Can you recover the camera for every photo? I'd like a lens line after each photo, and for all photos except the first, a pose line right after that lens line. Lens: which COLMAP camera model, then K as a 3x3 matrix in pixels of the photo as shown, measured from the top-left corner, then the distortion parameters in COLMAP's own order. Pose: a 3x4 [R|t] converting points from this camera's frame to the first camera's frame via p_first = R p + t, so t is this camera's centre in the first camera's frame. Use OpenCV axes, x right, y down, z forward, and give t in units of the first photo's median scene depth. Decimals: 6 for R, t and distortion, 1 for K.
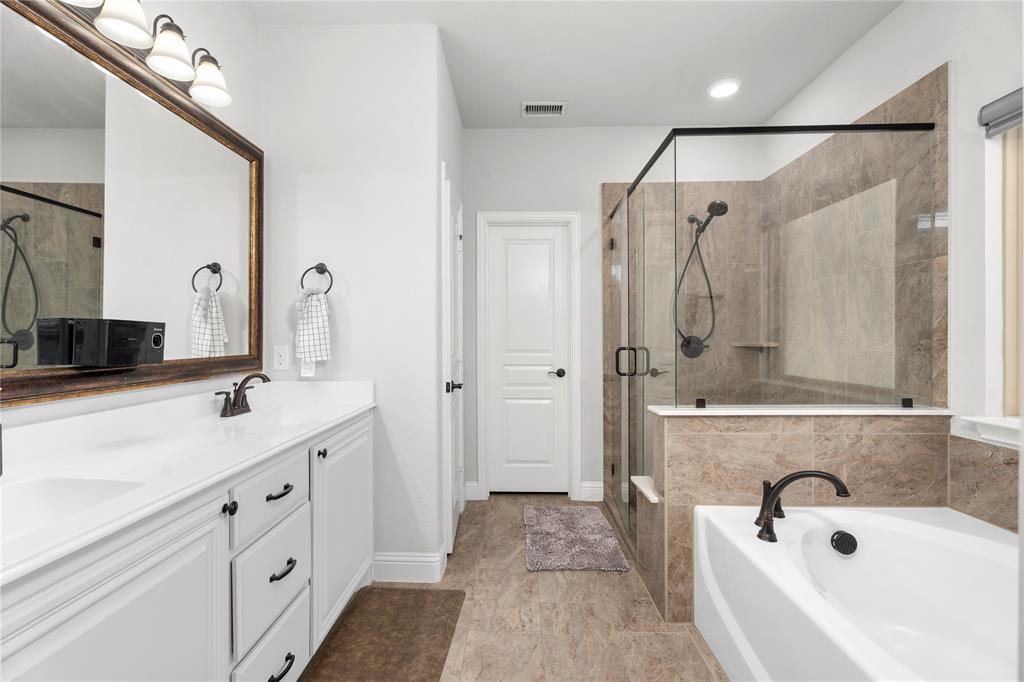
lens RADIAL K [[454.2, 0, 508.5], [0, 454.2, 340.9], [0, 0, 1]] dist [0.001819, 0.000029]
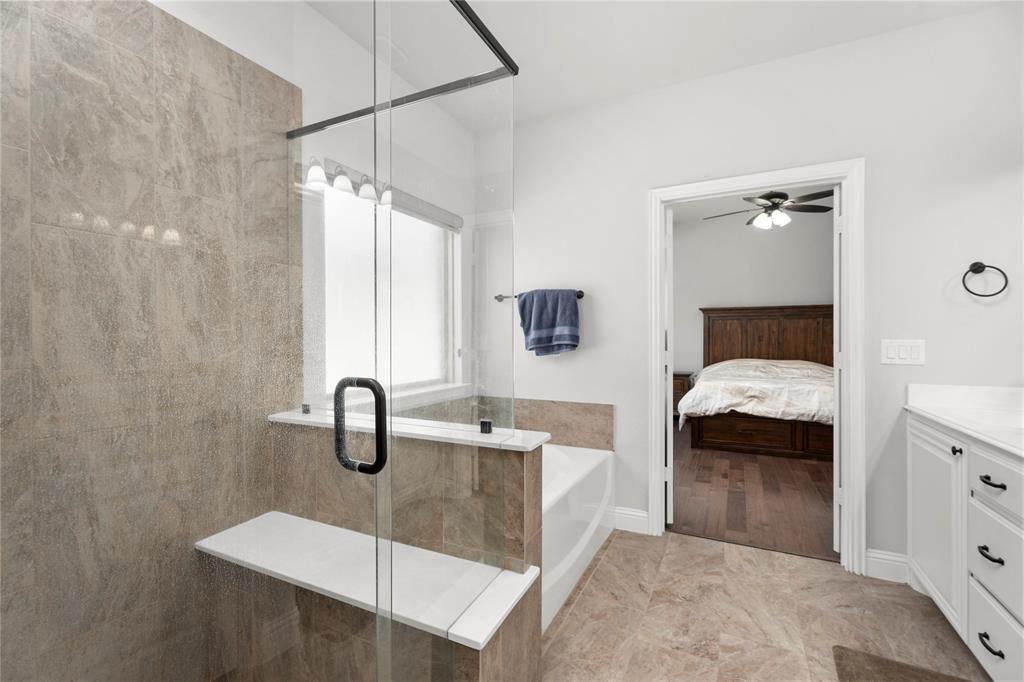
lens RADIAL K [[454.2, 0, 508.5], [0, 454.2, 340.9], [0, 0, 1]] dist [0.001819, 0.000029]
pose [[-0.903639, 0.003321, 0.428281, 0.049915], [0.008295, 0.999918, 0.009750, -0.016989], [-0.428214, 0.012363, -0.903593, 1.662484]]
